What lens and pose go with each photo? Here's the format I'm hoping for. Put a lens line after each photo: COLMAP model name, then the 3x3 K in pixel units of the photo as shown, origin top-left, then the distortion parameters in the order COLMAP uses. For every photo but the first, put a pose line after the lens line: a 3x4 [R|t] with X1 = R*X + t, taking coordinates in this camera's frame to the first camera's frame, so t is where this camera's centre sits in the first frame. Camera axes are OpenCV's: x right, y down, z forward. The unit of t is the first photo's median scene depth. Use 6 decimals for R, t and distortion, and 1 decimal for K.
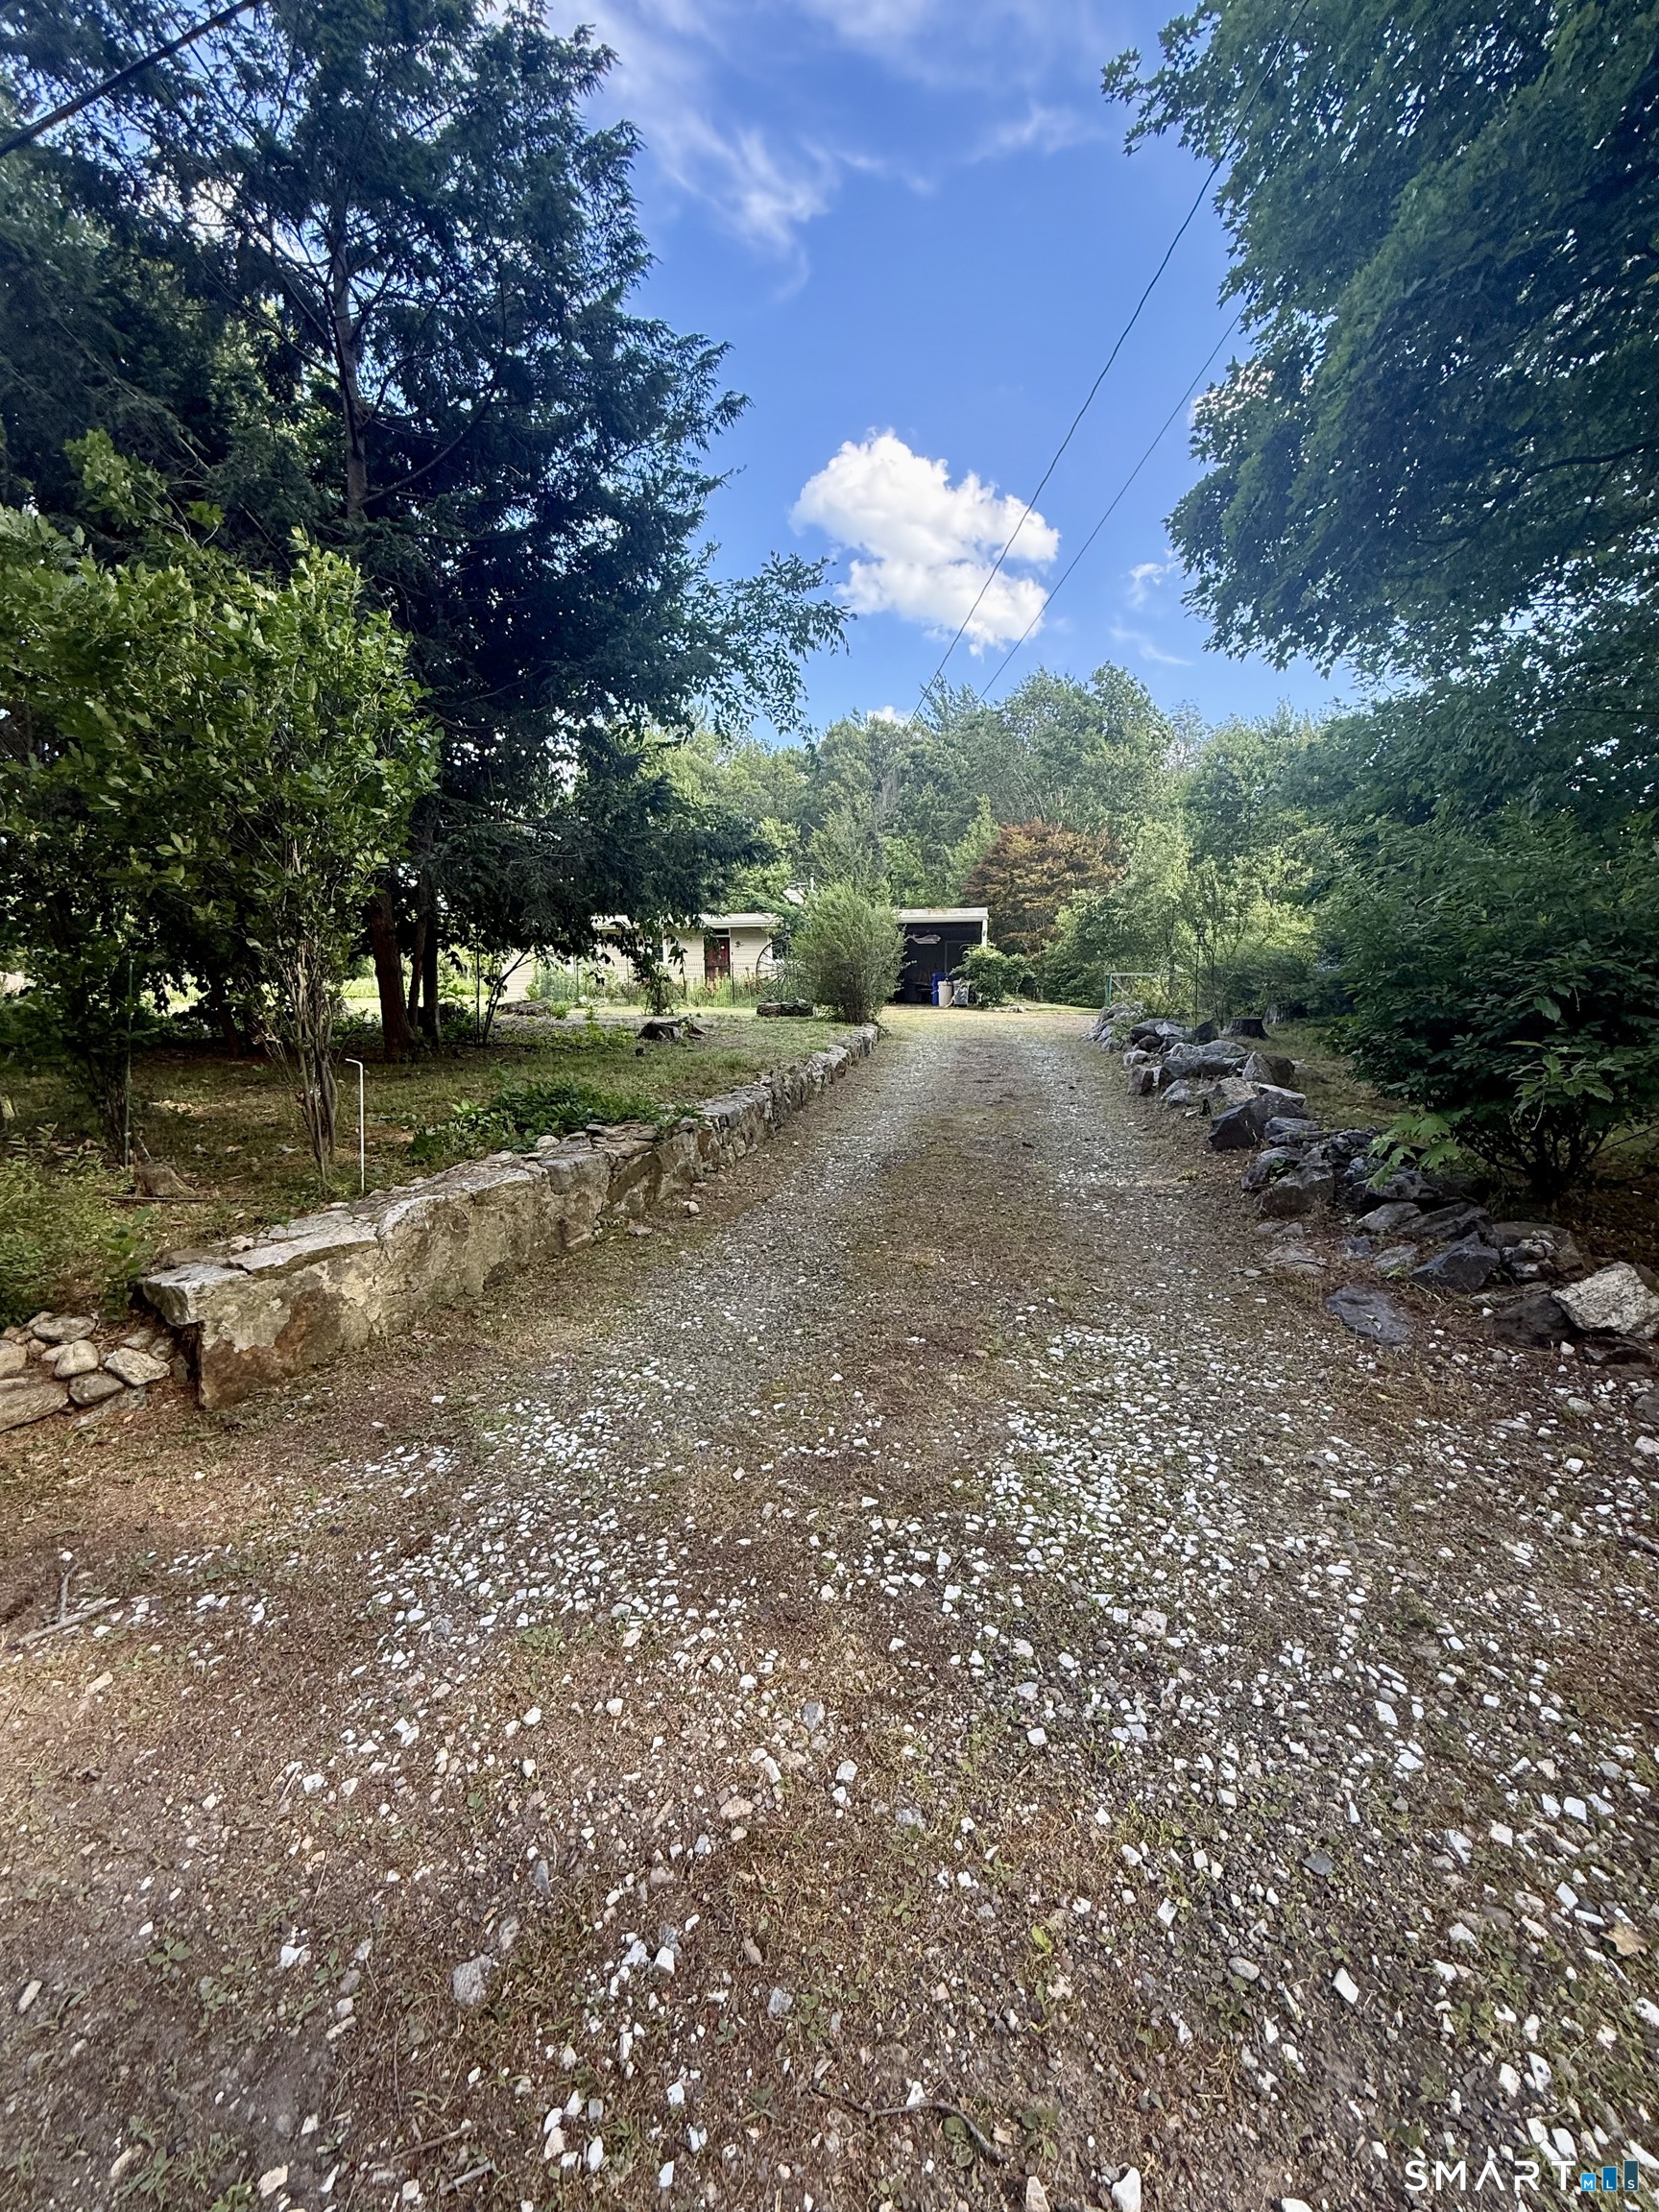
lens RADIAL K [[901.8, 0, 828.0], [0, 901.8, 1116.7], [0, 0, 1]] dist [0.000884, 0.000152]
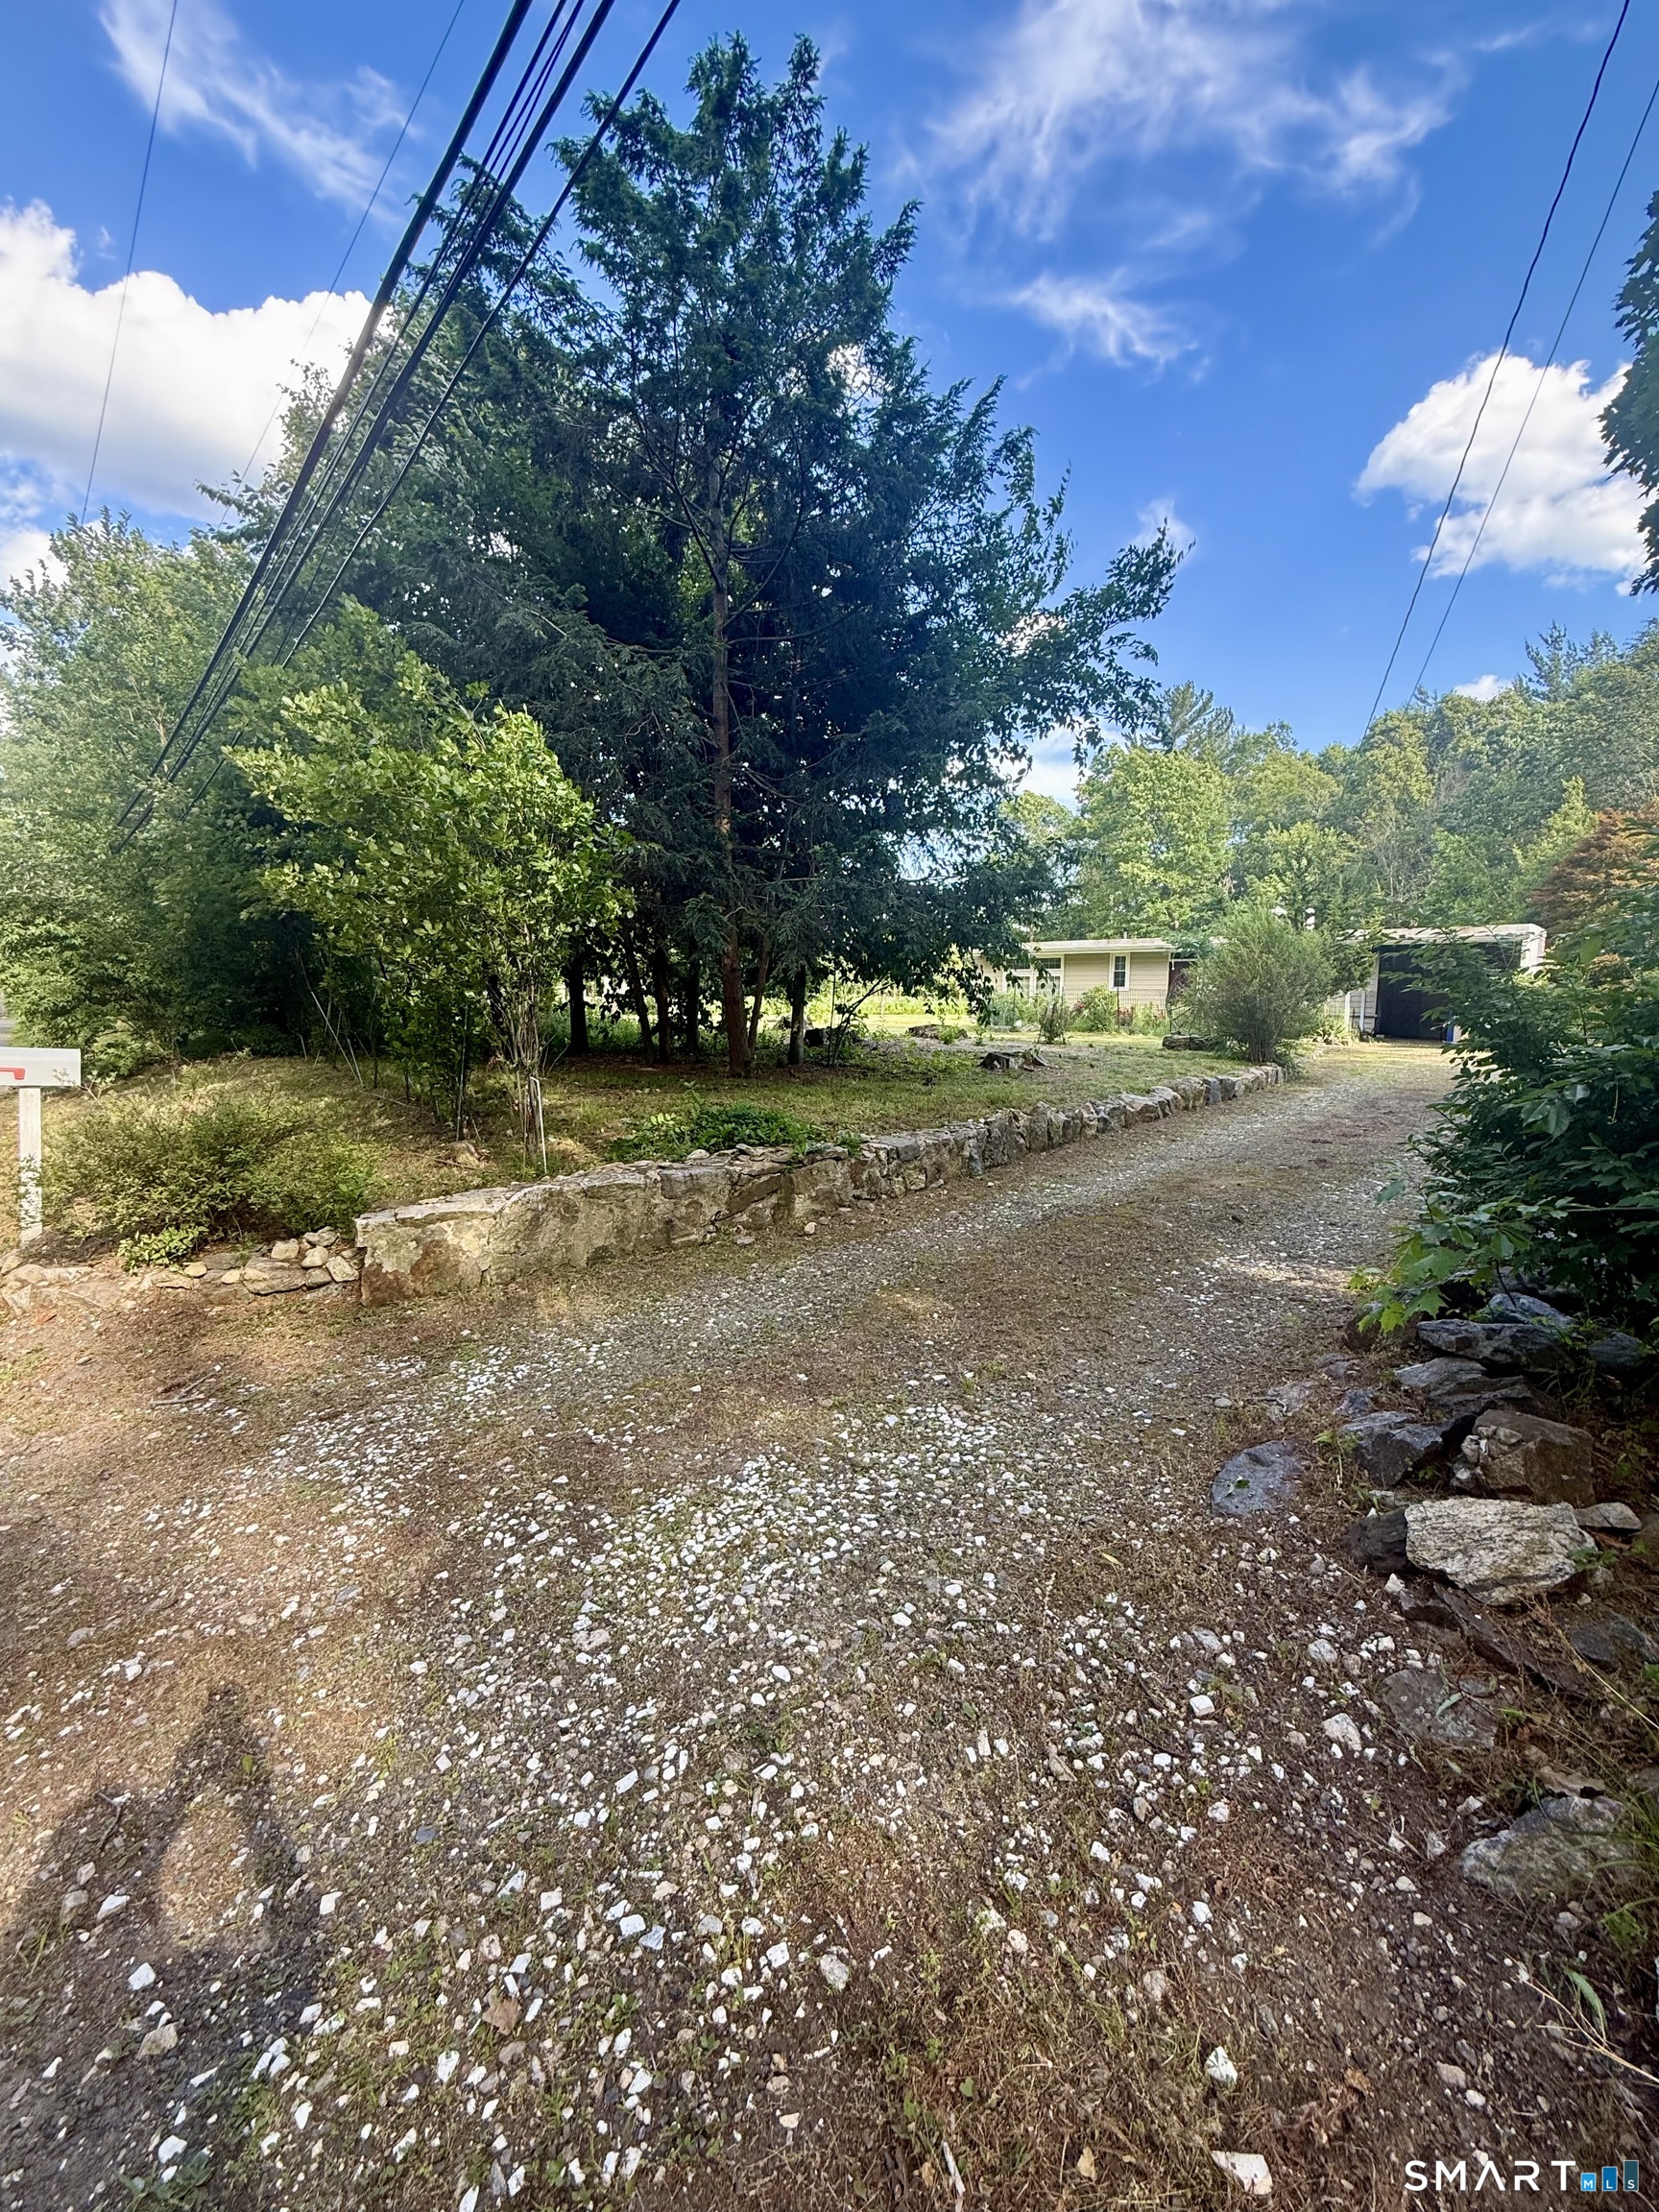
lens RADIAL K [[901.8, 0, 825.3], [0, 901.8, 1109.4], [0, 0, 1]] dist [0.000884, 0.000152]
pose [[0.845093, 0.081357, -0.528393, 0.551453], [-0.096684, 0.995314, -0.001384, -0.056154], [0.525804, 0.052257, 0.848999, 0.083207]]
